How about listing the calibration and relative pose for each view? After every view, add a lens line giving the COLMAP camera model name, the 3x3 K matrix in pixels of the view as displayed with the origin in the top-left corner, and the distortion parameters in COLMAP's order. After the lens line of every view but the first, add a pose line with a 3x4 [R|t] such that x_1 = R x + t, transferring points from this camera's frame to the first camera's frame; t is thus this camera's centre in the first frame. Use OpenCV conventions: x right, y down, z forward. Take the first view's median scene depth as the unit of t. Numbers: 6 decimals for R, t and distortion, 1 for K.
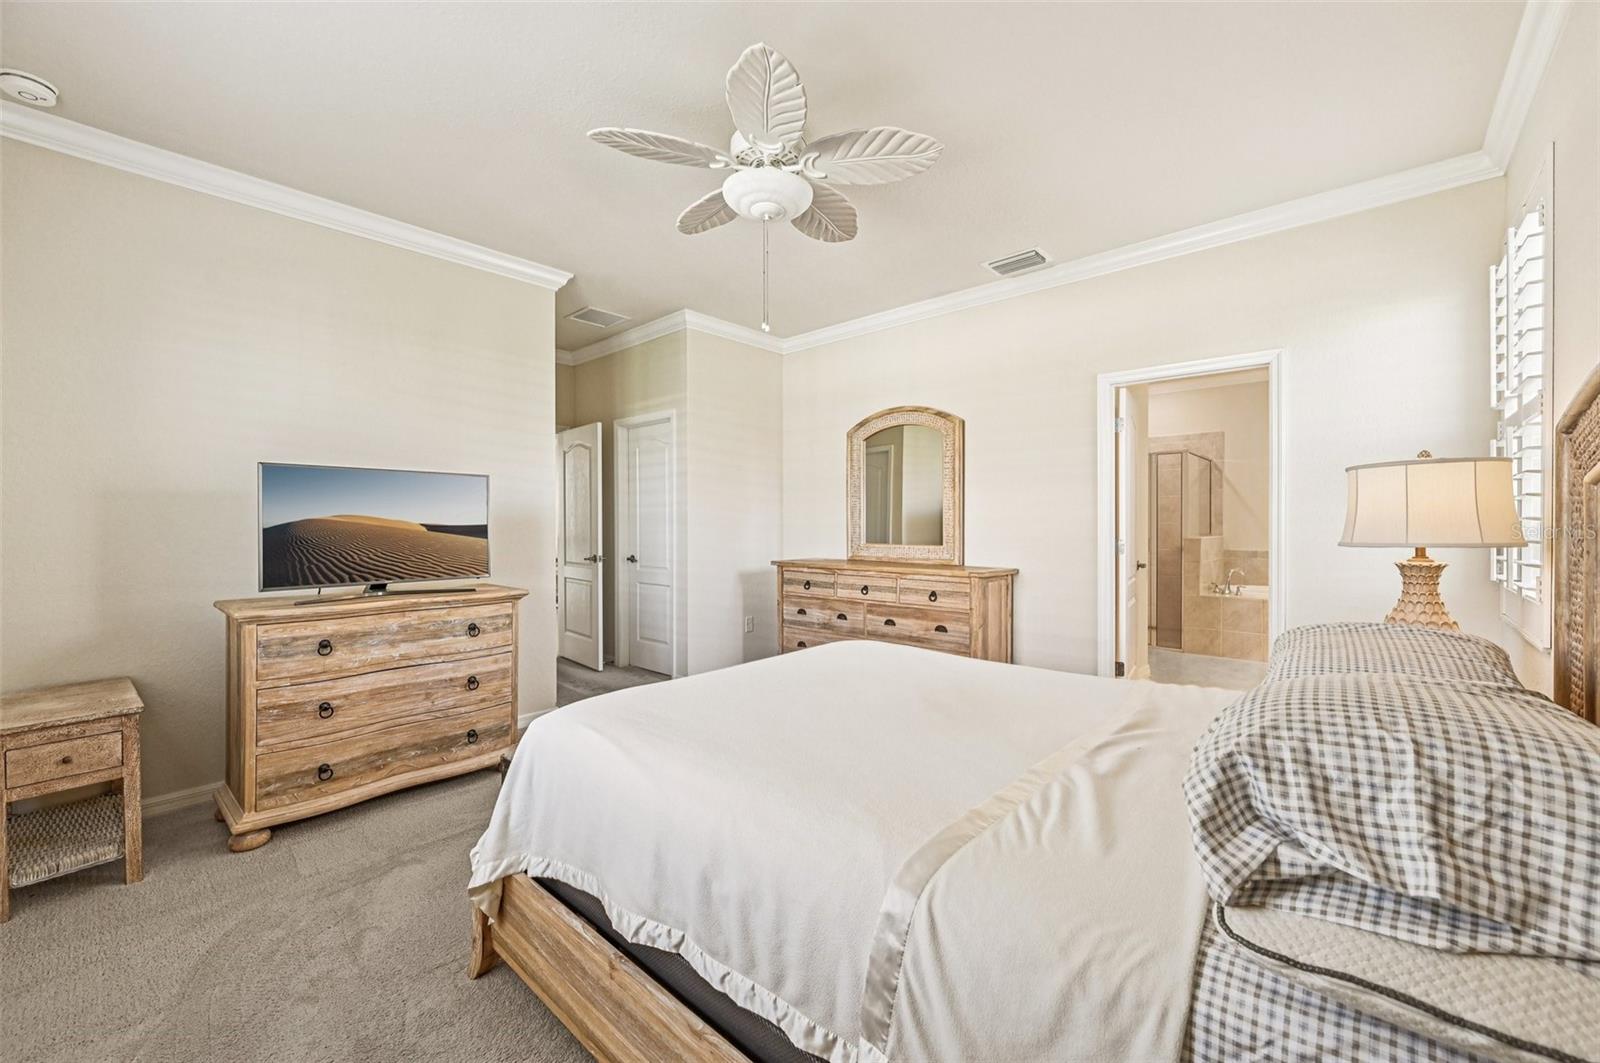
lens RADIAL K [[631.2, 0, 805.1], [0, 631.2, 525.4], [0, 0, 1]] dist [0.000934, 0.000686]
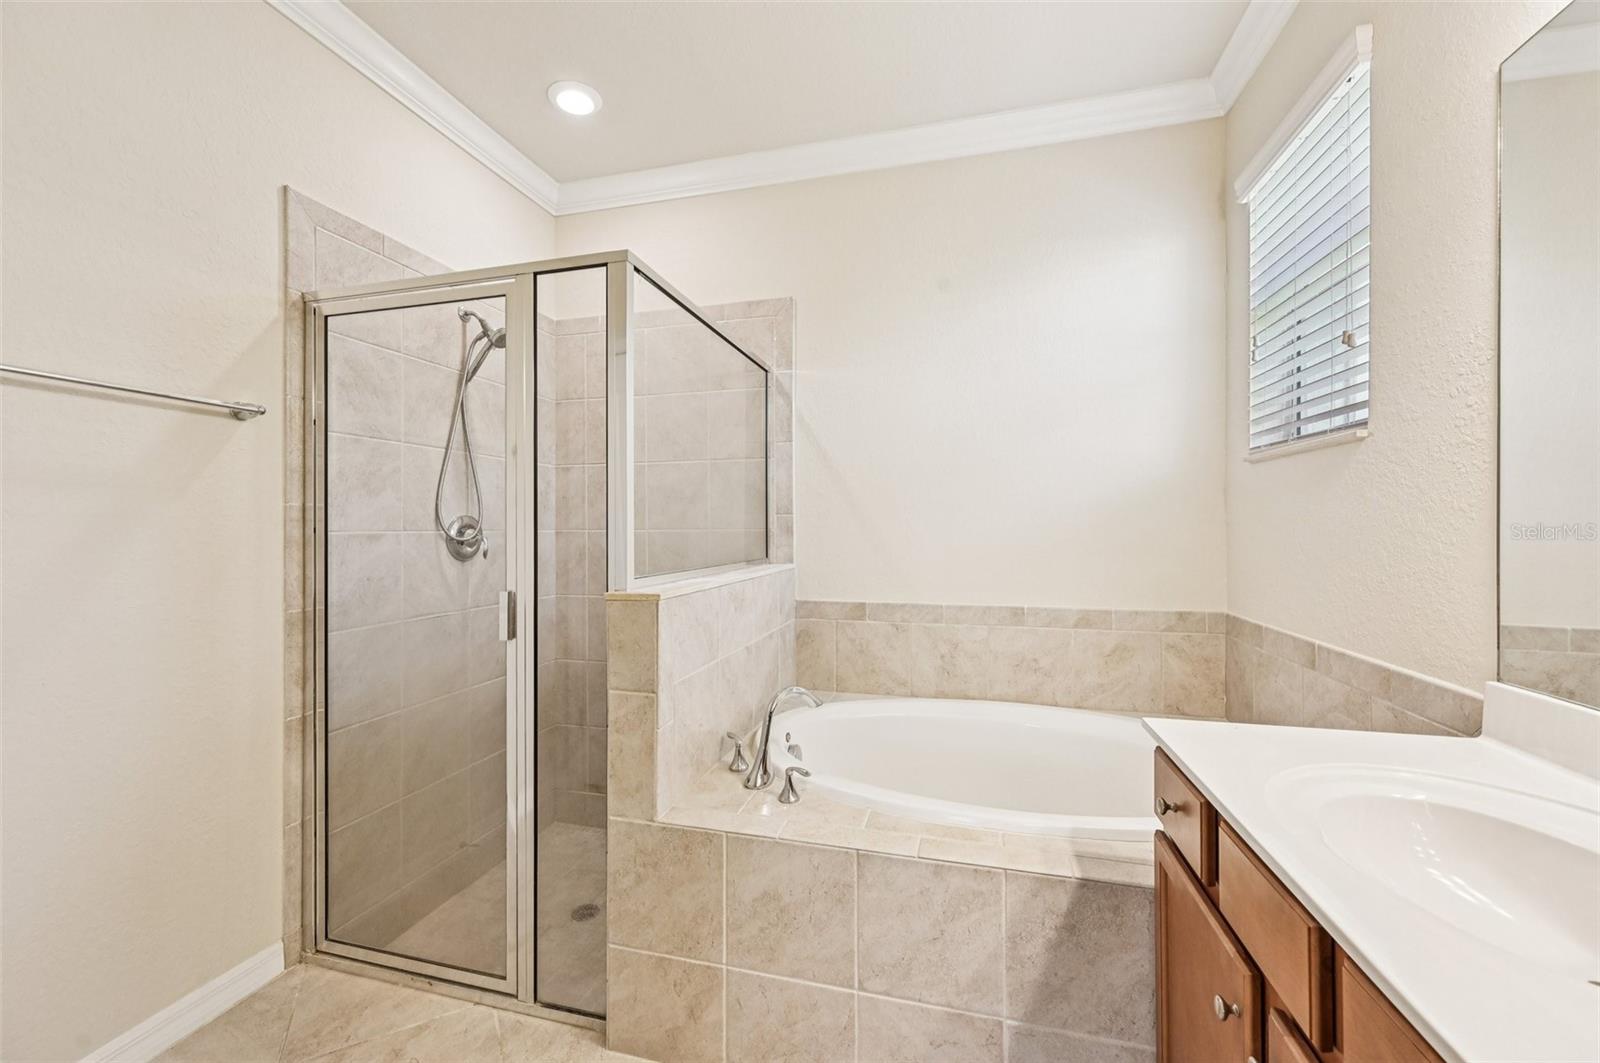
lens RADIAL K [[631.2, 0, 801.5], [0, 631.2, 525.4], [0, 0, 1]] dist [0.000934, 0.000686]
pose [[0.888839, 0.000436, 0.458220, 0.502509], [0.004515, 0.999943, -0.009709, -0.003516], [-0.458198, 0.010698, 0.888786, 0.671364]]
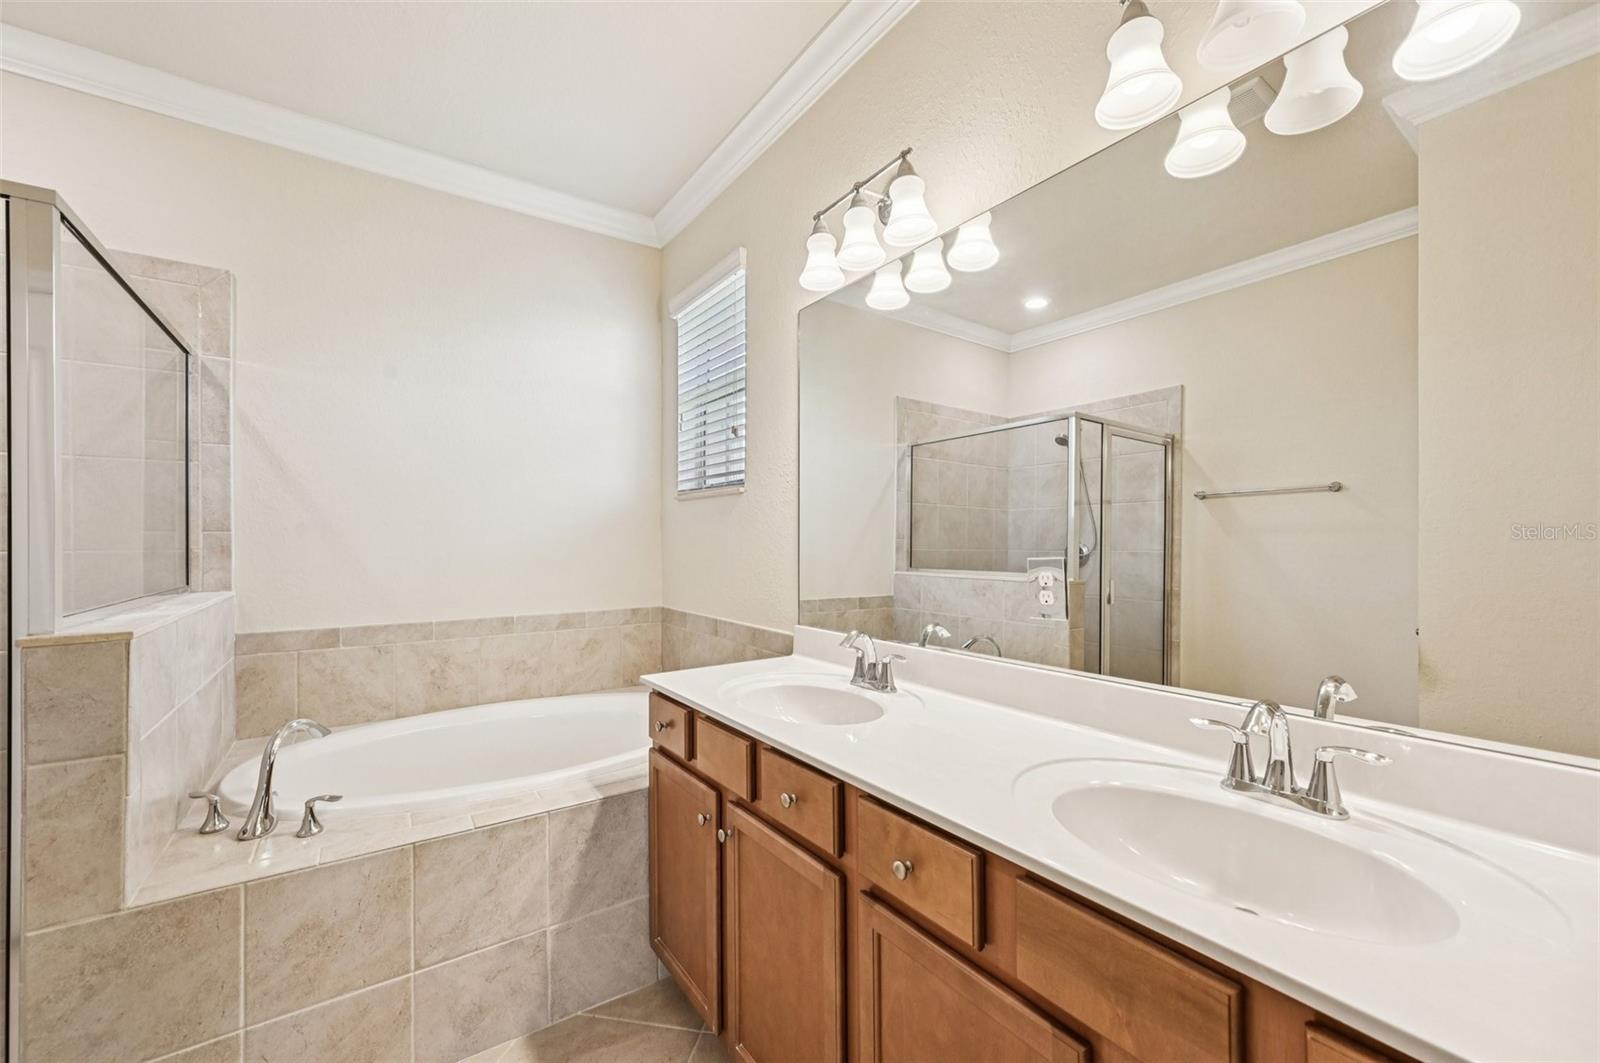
lens RADIAL K [[631.2, 0, 794.0], [0, 631.2, 542.8], [0, 0, 1]] dist [0.000934, 0.000686]
pose [[0.237255, -0.003405, 0.971441, 0.426572], [0.010246, 0.999947, 0.001002, -0.005812], [-0.971393, 0.009715, 0.237277, 0.660679]]
